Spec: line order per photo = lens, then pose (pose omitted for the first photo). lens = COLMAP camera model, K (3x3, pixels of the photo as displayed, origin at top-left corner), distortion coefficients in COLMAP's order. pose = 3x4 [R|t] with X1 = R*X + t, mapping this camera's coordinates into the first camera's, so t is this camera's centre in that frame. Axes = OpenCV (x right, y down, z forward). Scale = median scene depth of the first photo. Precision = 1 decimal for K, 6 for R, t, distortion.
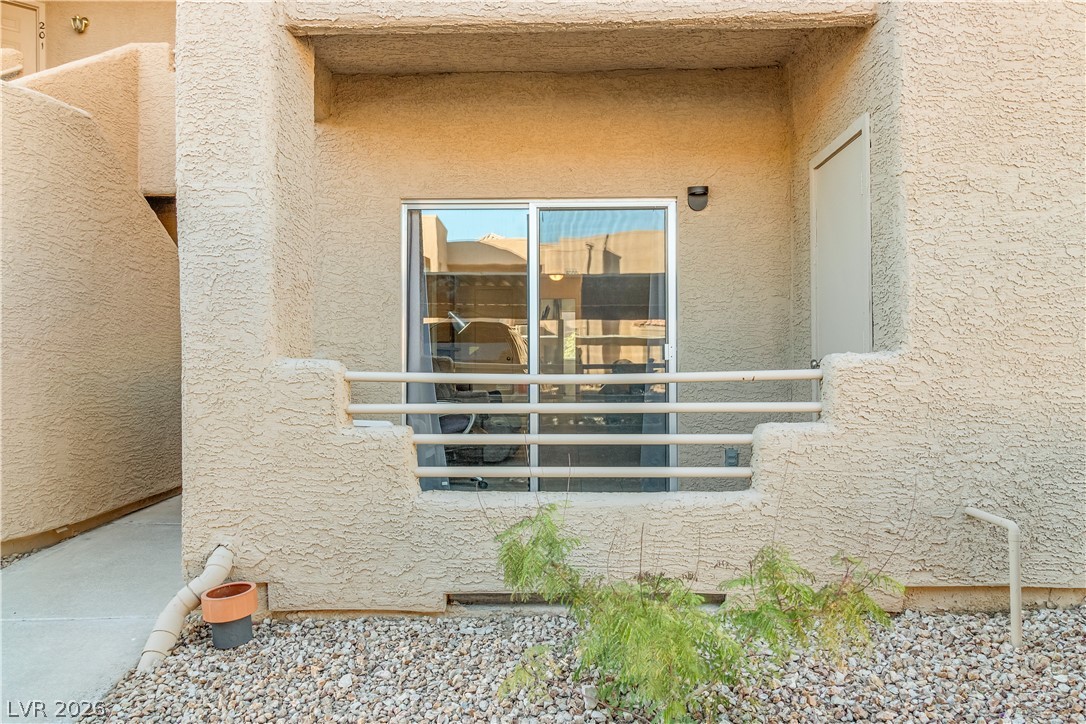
lens RADIAL K [[724.0, 0, 545.5], [0, 724.0, 350.1], [0, 0, 1]] dist [0.000021, 0.000979]
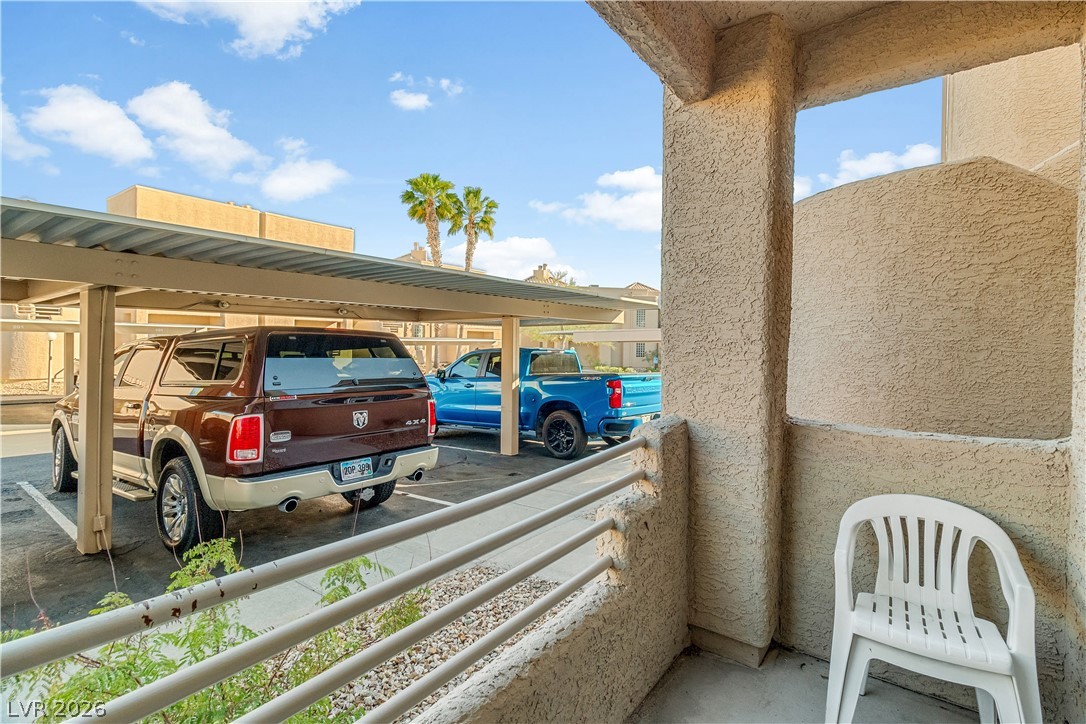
lens RADIAL K [[514.1, 0, 542.9], [0, 514.1, 346.7], [0, 0, 1]] dist [0.000041, -0.000342]
pose [[-0.563633, 0.003575, -0.826018, 0.395752], [-0.010449, 0.999880, 0.011458, -0.102639], [0.825959, 0.015089, -0.563528, 1.306723]]
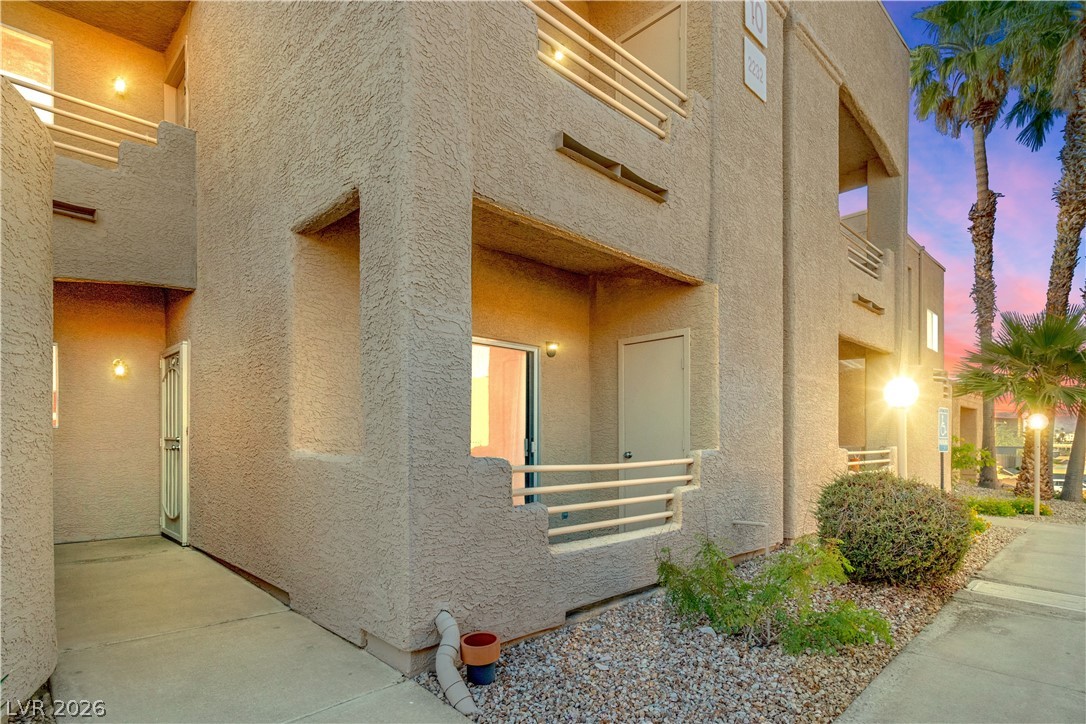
lens RADIAL K [[582.5, 0, 552.6], [0, 582.5, 447.1], [0, 0, 1]] dist [-0.000344, 0.000517]
pose [[0.681107, -0.003121, 0.732177, -1.036087], [-0.009036, 0.999879, 0.012667, -0.020245], [-0.732128, -0.015243, 0.680996, 0.198557]]
